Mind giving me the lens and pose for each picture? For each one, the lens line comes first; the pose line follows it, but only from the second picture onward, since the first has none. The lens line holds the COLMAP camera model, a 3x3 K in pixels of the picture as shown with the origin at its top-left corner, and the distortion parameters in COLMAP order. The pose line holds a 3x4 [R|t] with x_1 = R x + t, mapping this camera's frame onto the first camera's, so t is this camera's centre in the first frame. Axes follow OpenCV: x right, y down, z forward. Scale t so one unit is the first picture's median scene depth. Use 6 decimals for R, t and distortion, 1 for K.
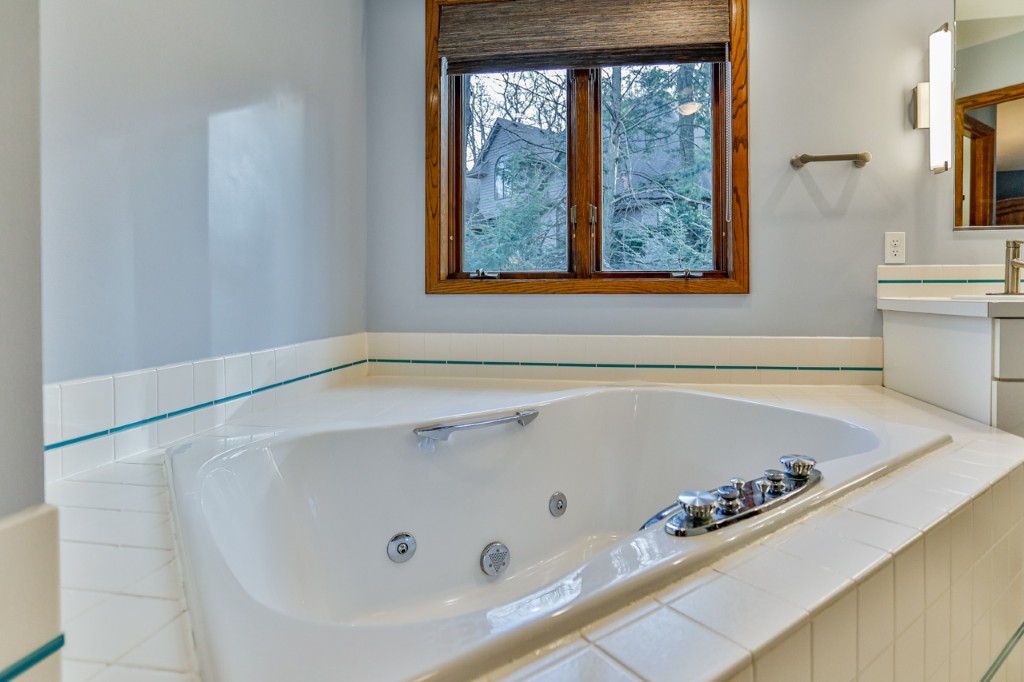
lens RADIAL K [[495.7, 0, 513.1], [0, 495.7, 292.9], [0, 0, 1]] dist [-0.047352, 0.030045]
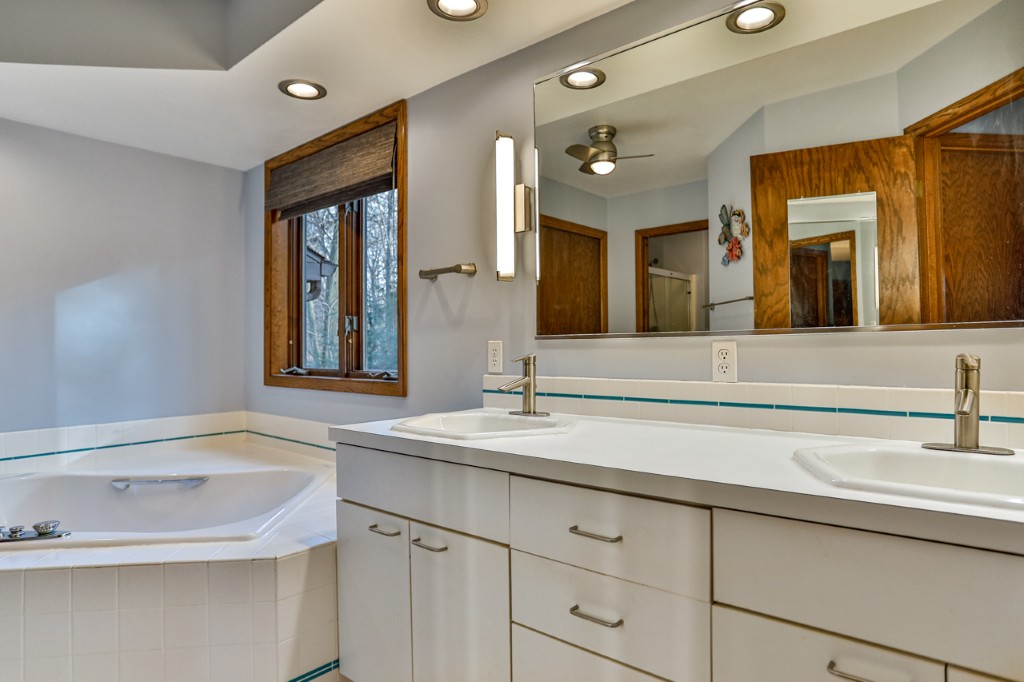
lens RADIAL K [[503.1, 0, 507.4], [0, 503.1, 342.5], [0, 0, 1]] dist [-0.052737, 0.032110]
pose [[0.887350, -0.014635, -0.460864, 1.189804], [0.004681, 0.999731, -0.022734, -0.092408], [0.461072, 0.018016, 0.887180, 0.107039]]
